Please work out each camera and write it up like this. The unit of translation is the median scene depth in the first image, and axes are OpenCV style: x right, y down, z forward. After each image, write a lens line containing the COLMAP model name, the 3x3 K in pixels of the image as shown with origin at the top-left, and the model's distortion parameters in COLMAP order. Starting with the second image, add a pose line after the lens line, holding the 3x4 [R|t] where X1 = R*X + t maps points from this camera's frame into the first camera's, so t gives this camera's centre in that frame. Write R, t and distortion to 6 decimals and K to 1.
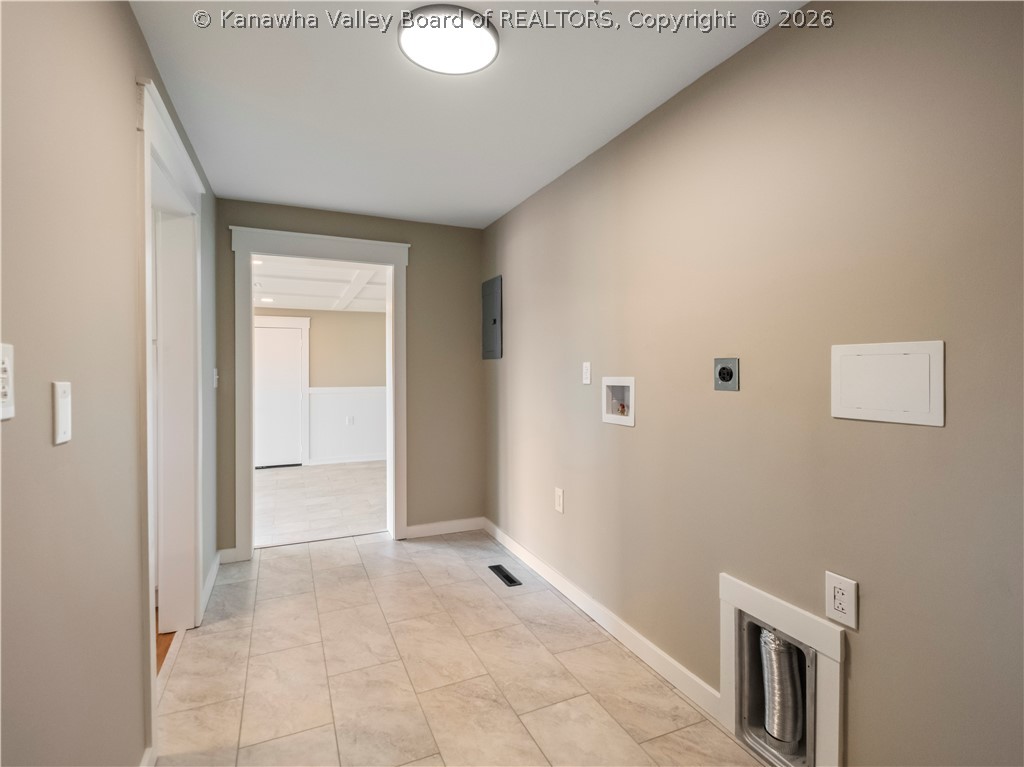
lens RADIAL K [[519.5, 0, 525.1], [0, 519.5, 370.7], [0, 0, 1]] dist [0.002574, -0.001999]
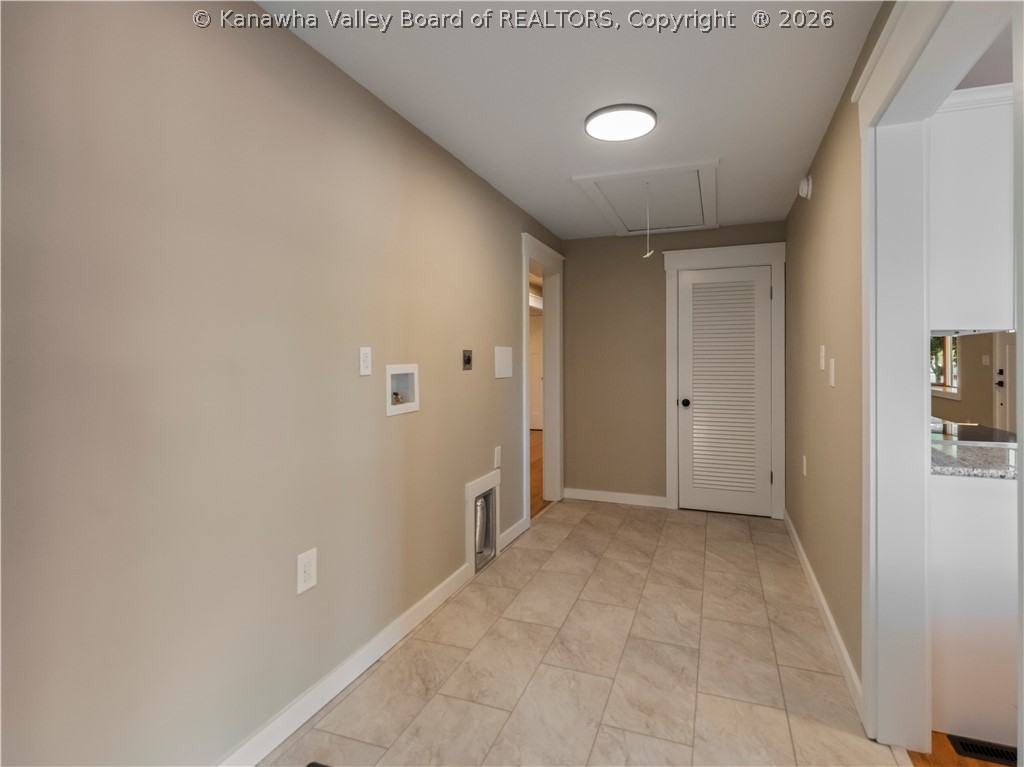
lens RADIAL K [[519.5, 0, 525.1], [0, 519.5, 370.7], [0, 0, 1]] dist [0.002574, -0.001999]
pose [[-0.703329, -0.009837, 0.710797, -0.771584], [0.008402, 0.999719, 0.022149, 0.004846], [-0.710815, 0.021551, -0.703049, 1.760930]]
